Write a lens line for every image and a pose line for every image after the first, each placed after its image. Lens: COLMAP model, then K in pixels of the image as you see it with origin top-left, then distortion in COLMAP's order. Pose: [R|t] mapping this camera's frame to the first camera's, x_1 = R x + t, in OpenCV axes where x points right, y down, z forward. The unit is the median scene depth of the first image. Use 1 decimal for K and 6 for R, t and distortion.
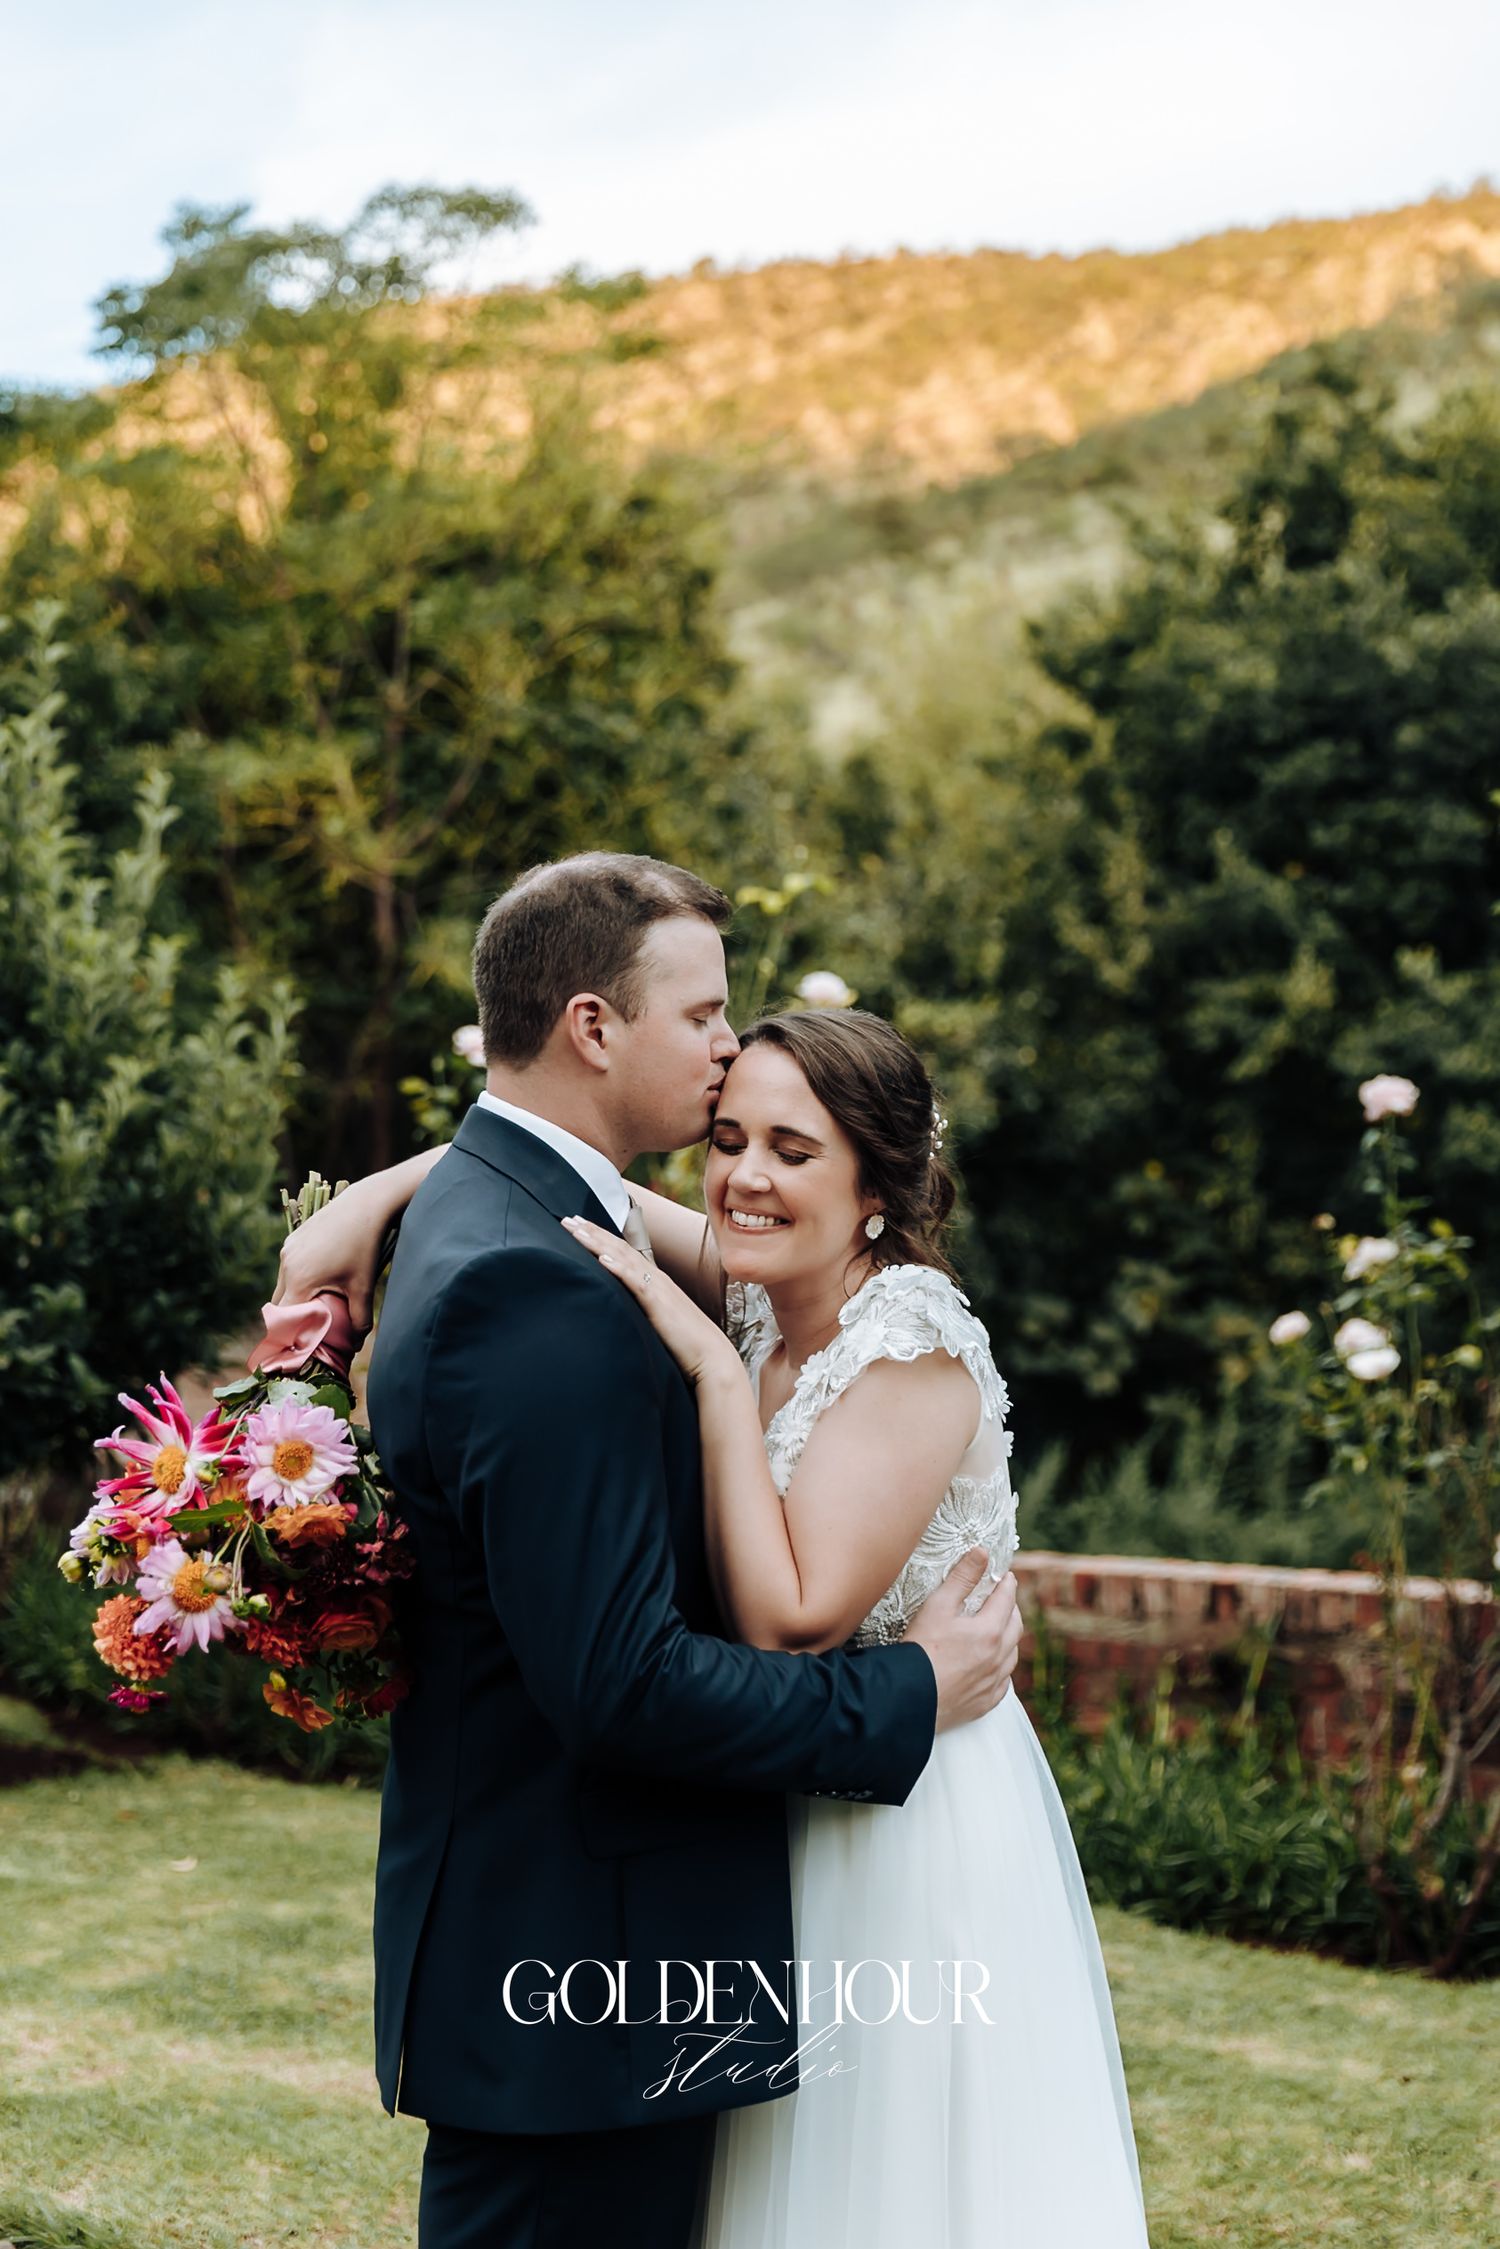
lens RADIAL K [[3124.7, 0, 750.0], [0, 3124.7, 1124.5], [0, 0, 1]] dist [0.025848, -0.058506]
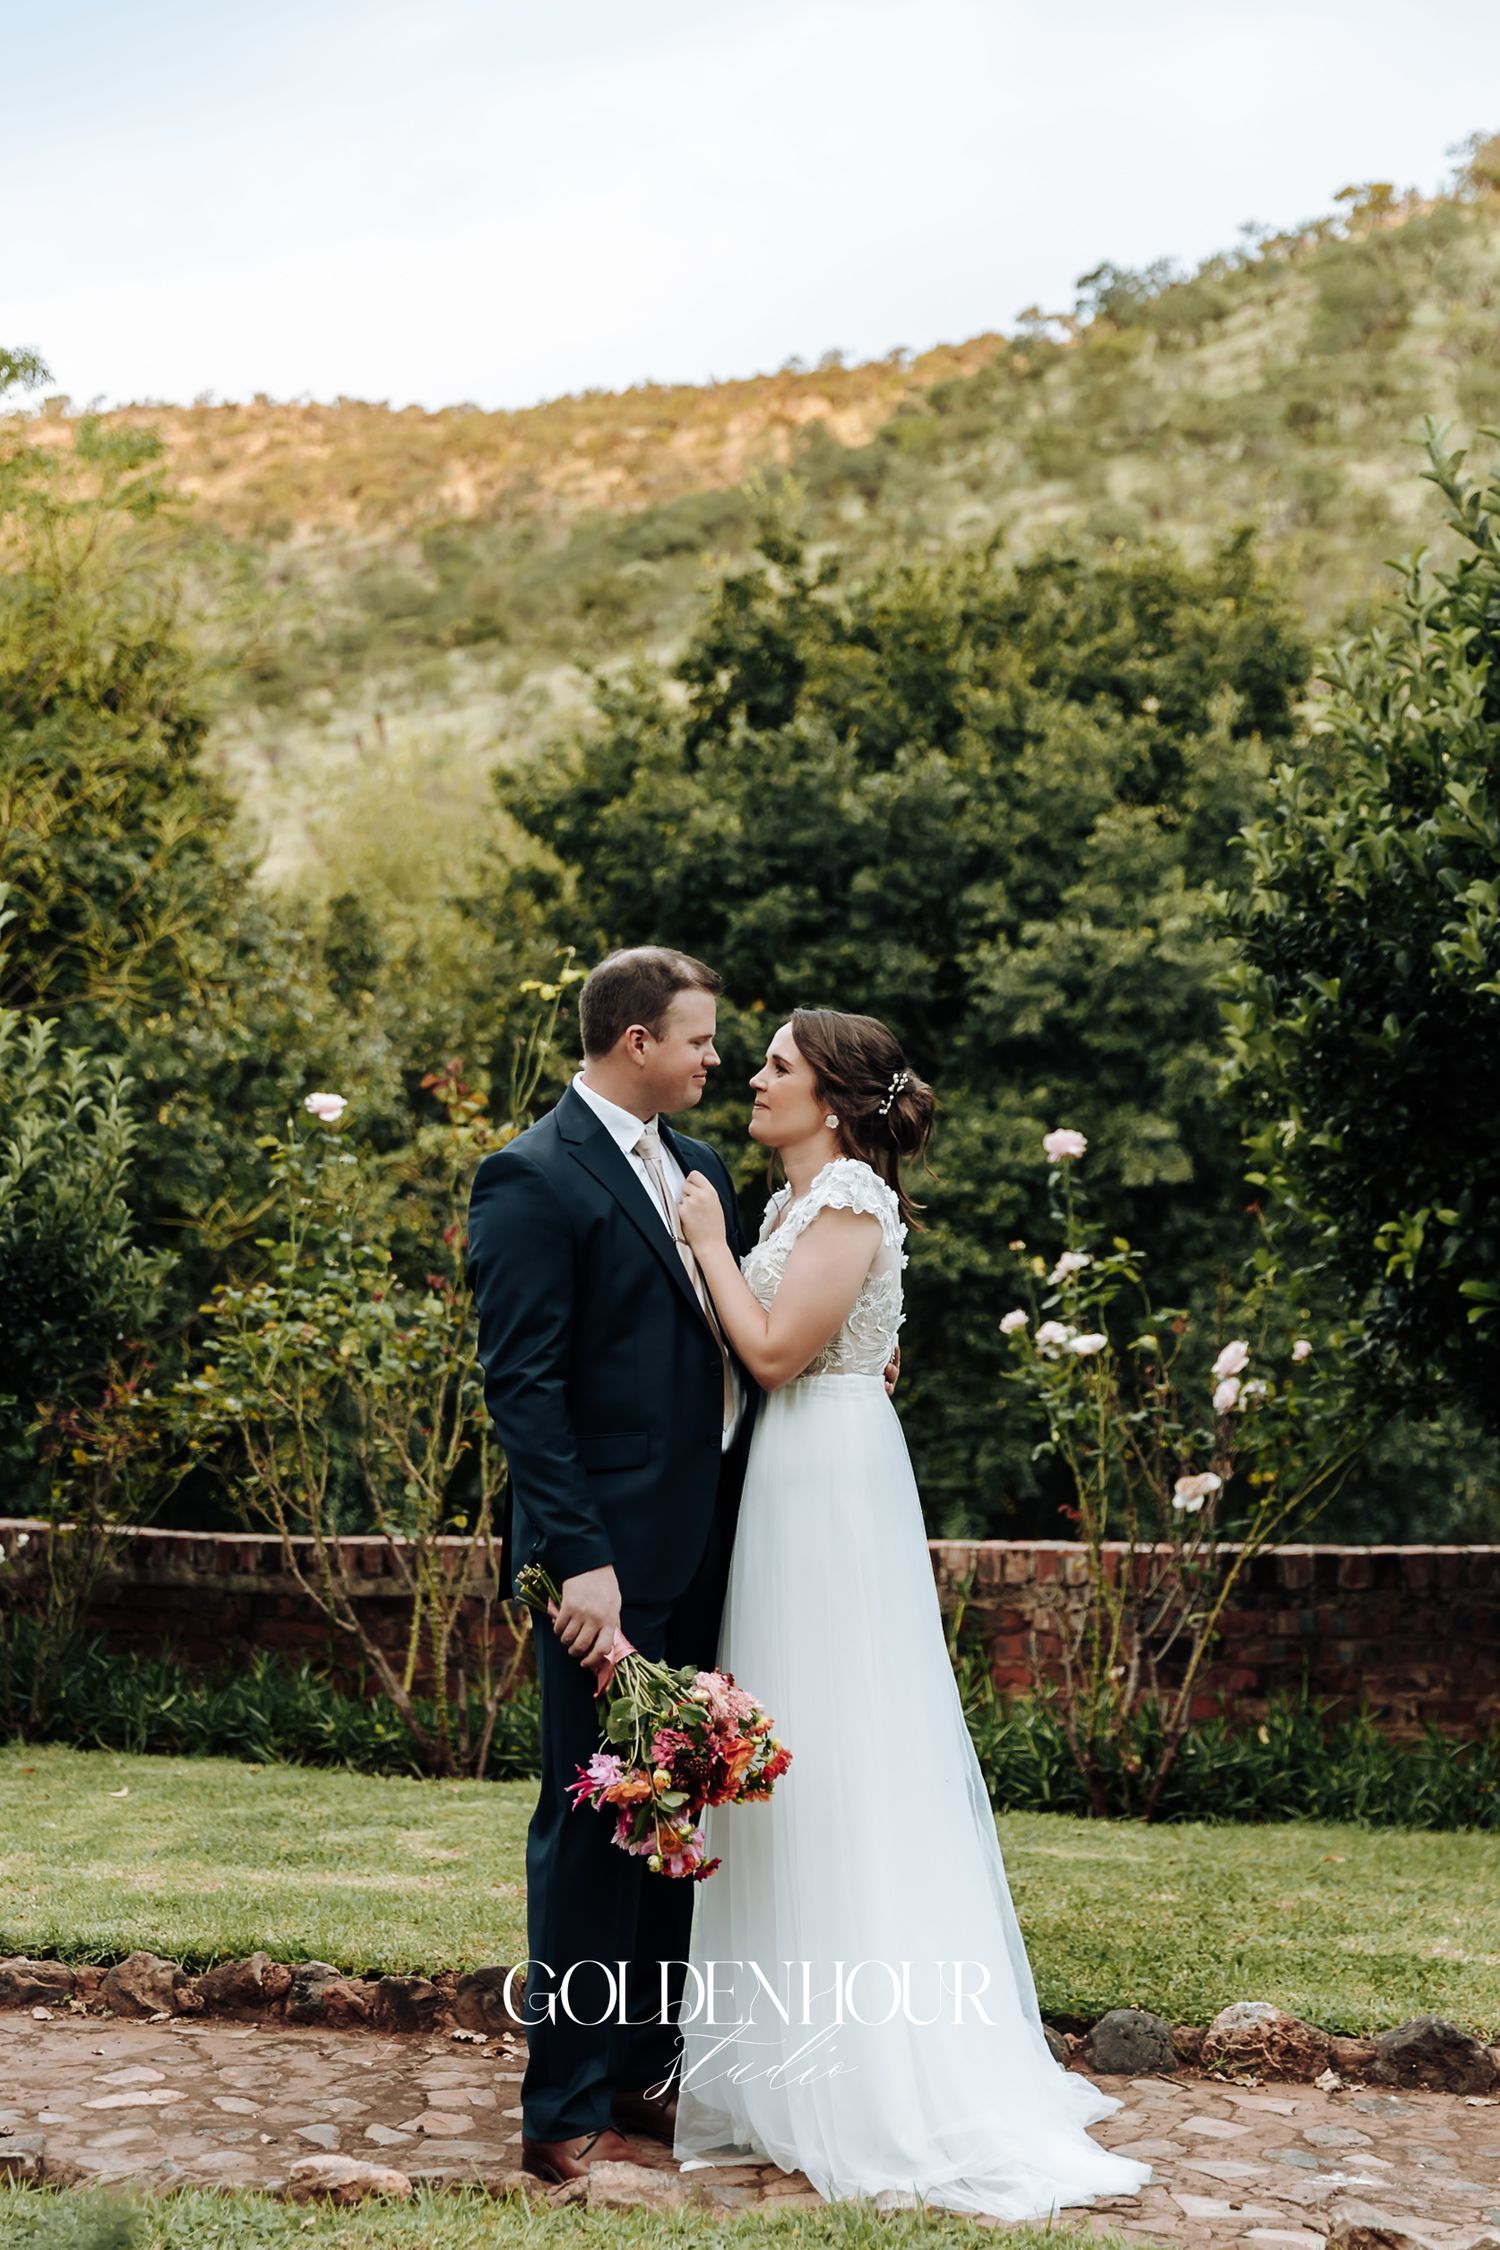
lens RADIAL K [[3173.0, 0, 750.0], [0, 3173.0, 1125.0], [0, 0, 1]] dist [0.017313, -0.056717]
pose [[0.979560, -0.004097, 0.201109, -0.051697], [0.014078, 0.998737, -0.048225, 0.012677], [-0.200658, 0.050070, 0.978381, -0.063918]]
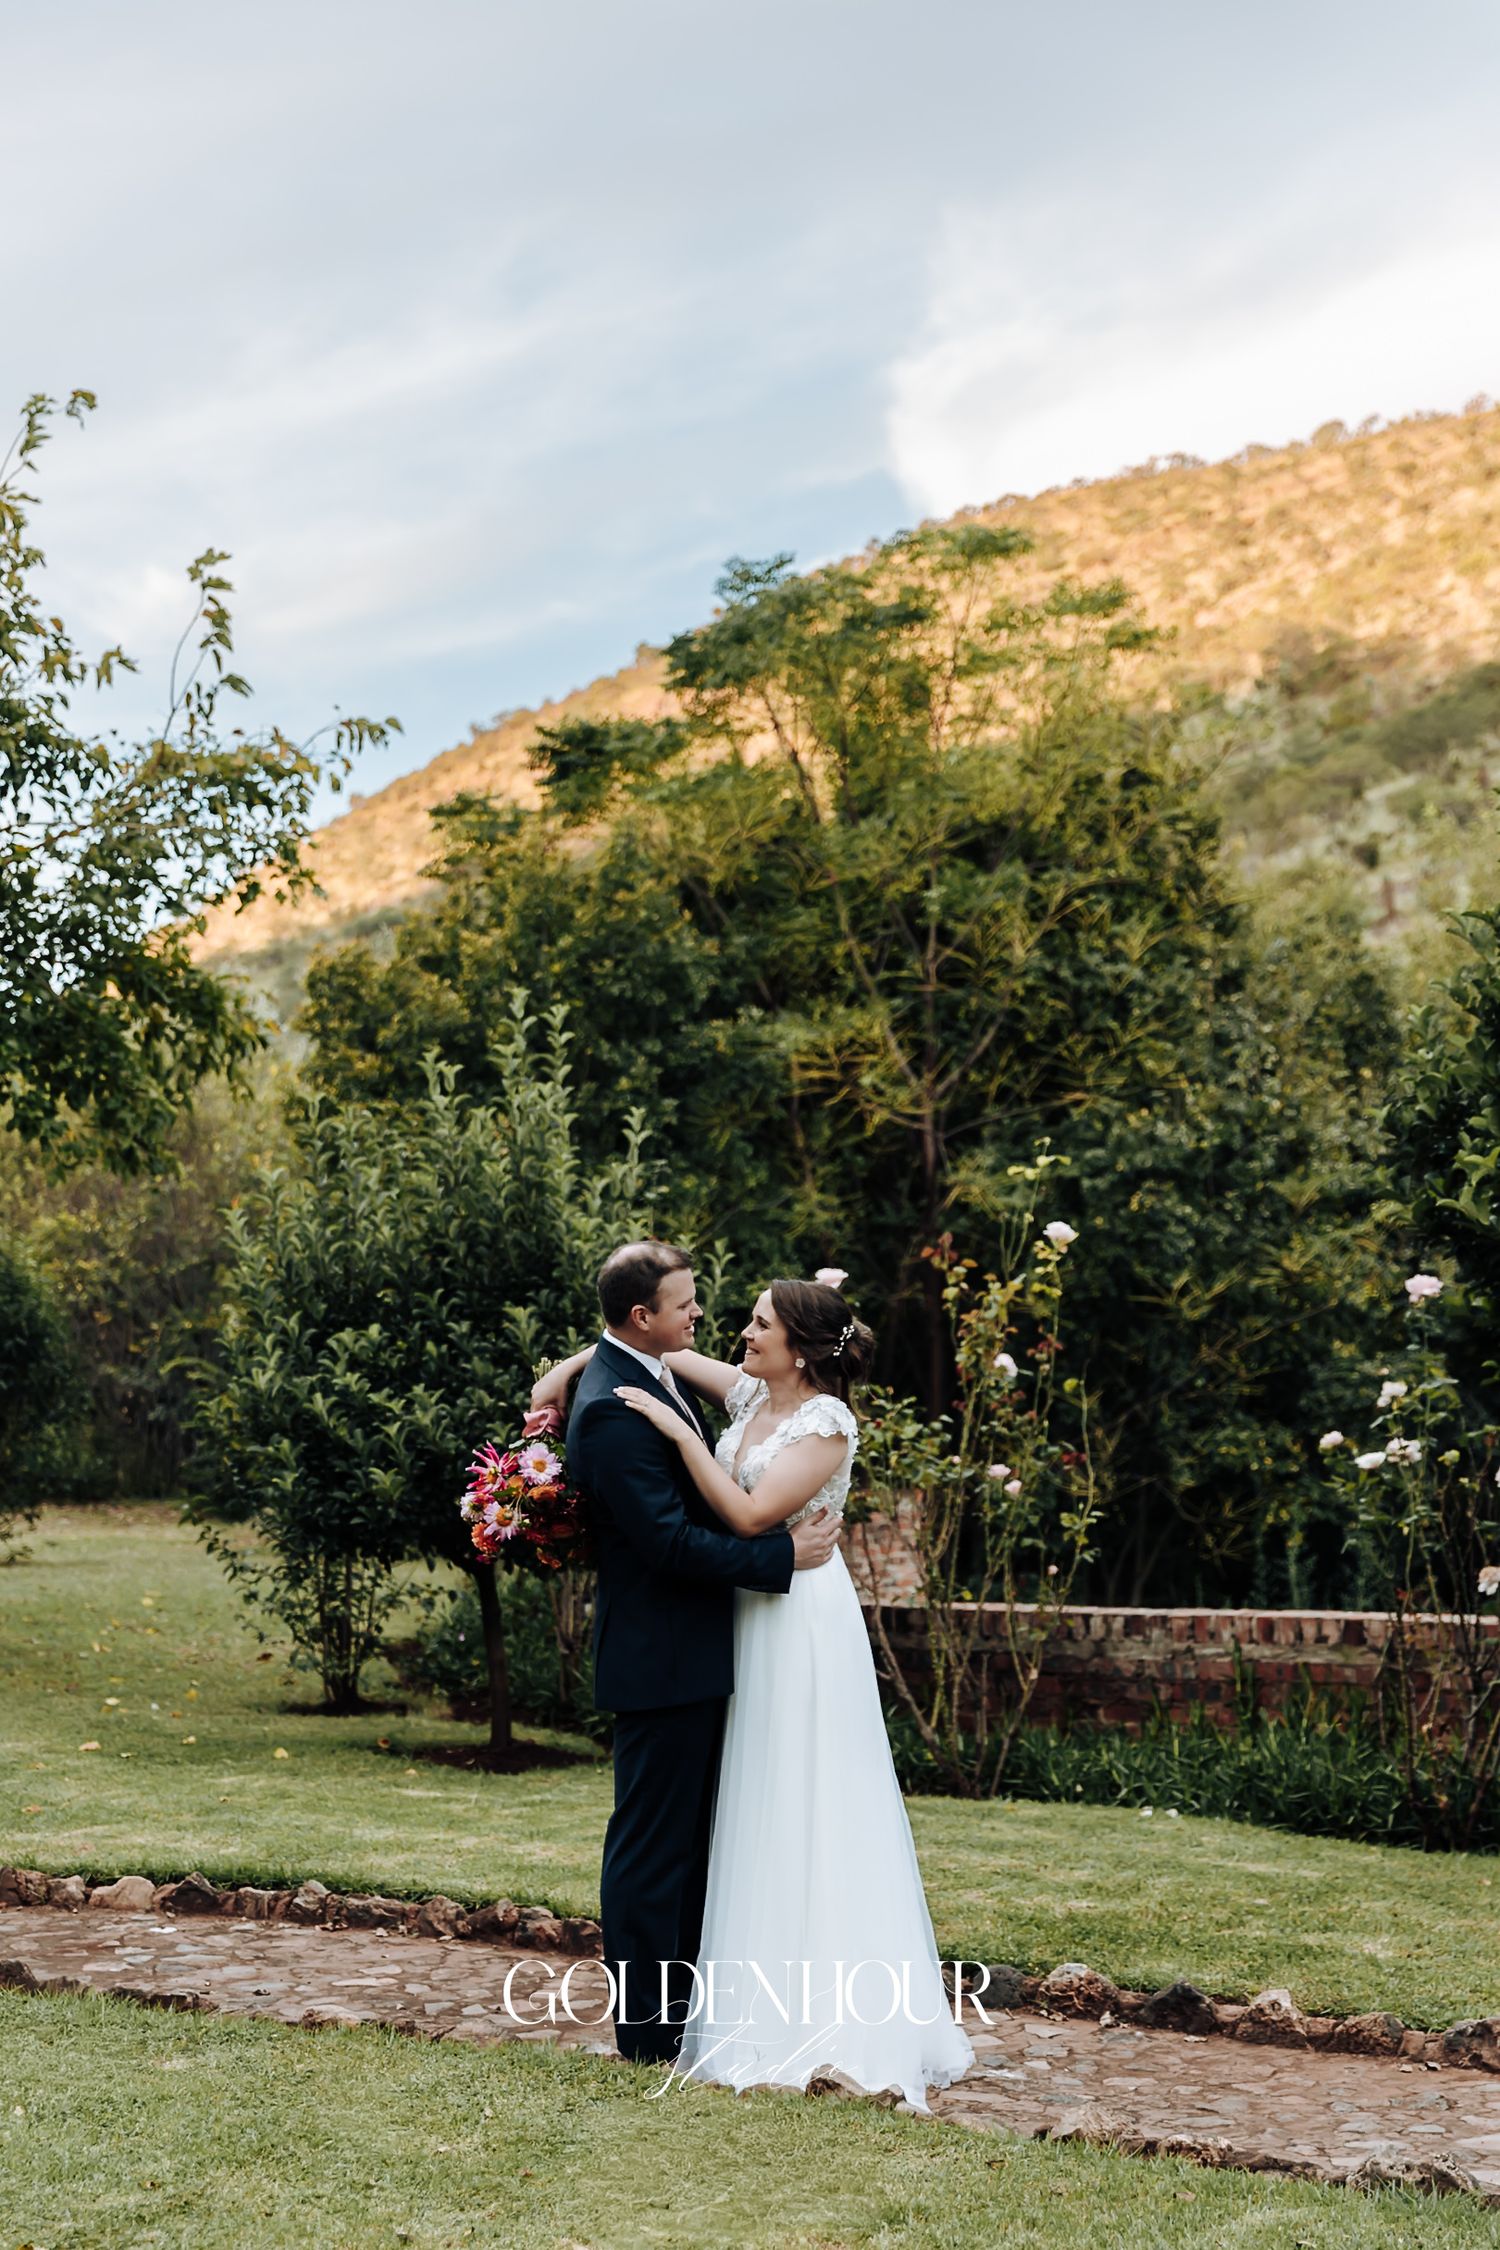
lens RADIAL K [[3194.7, 0, 733.9], [0, 3194.7, 1150.3], [0, 0, 1]] dist [-0.001883, 0.027711]
pose [[0.975748, -0.053764, -0.212191, 0.062338], [0.042465, 0.997444, -0.057457, -0.000036], [0.214738, 0.047052, 0.975538, -0.169782]]
